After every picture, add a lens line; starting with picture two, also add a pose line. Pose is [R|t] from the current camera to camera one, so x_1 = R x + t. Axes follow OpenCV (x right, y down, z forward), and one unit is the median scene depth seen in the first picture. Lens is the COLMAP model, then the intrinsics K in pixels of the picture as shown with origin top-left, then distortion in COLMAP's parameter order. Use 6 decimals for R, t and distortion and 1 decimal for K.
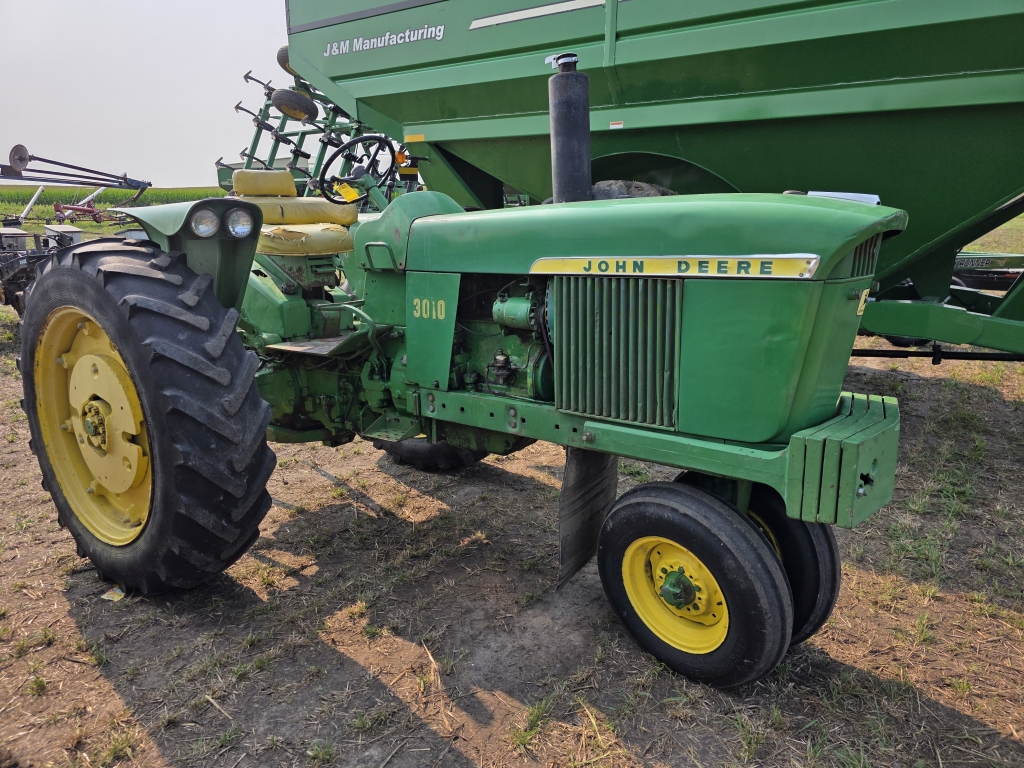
lens RADIAL K [[691.0, 0, 517.6], [0, 691.0, 379.7], [0, 0, 1]] dist [0.080688, -0.071607]
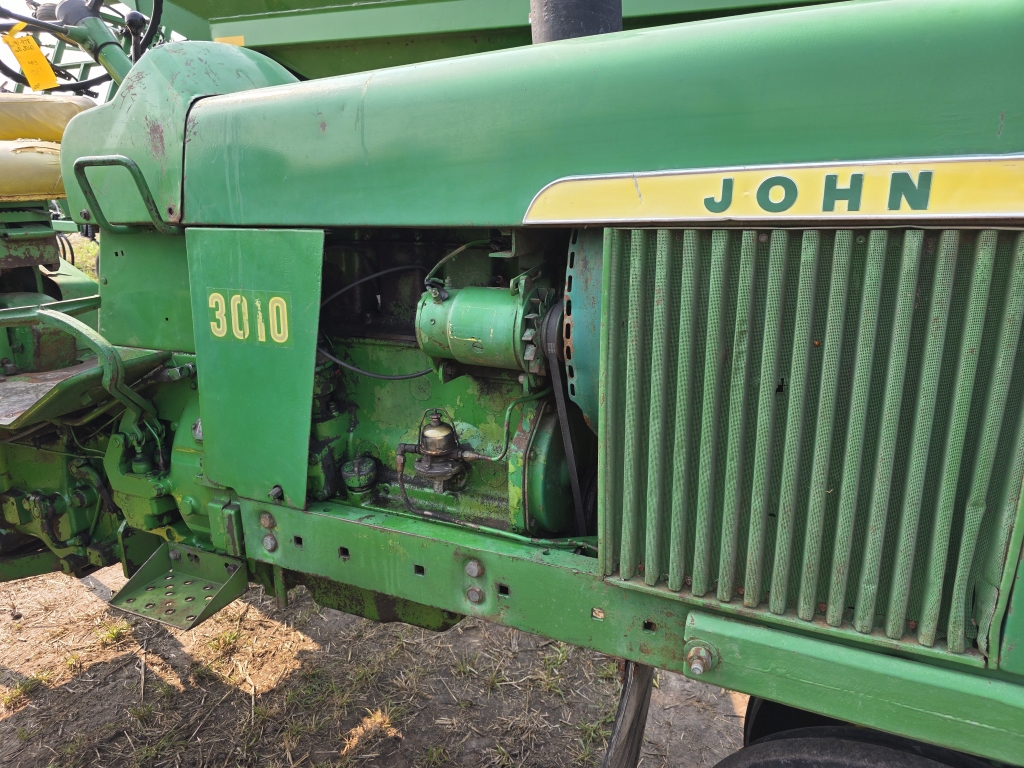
lens RADIAL K [[691.4, 0, 513.0], [0, 691.4, 388.3], [0, 0, 1]] dist [0.029181, -0.030927]
pose [[0.979528, -0.052047, 0.194461, -0.055232], [0.042079, 0.997597, 0.055048, -0.075989], [-0.196859, -0.045739, 0.979364, 0.557680]]
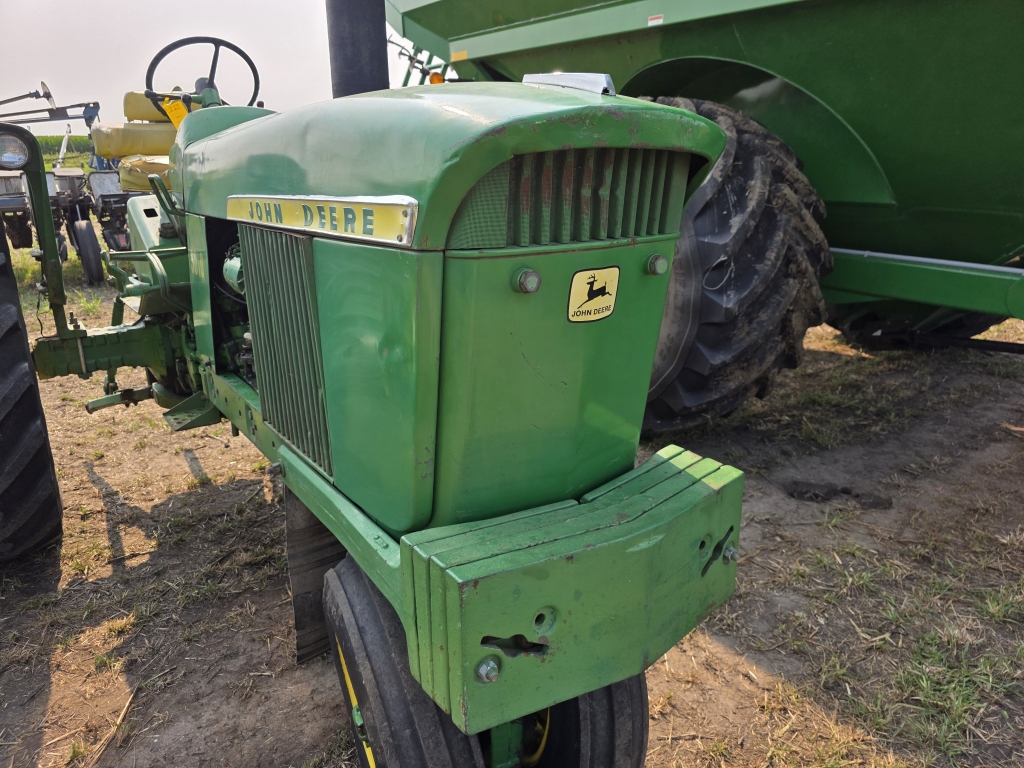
lens RADIAL K [[698.7, 0, 511.7], [0, 698.7, 379.9], [0, 0, 1]] dist [0.058465, -0.066218]
pose [[0.948123, 0.092342, -0.304196, 0.439839], [-0.068822, 0.993813, 0.087176, -0.066326], [0.310364, -0.061718, 0.948612, 0.363879]]
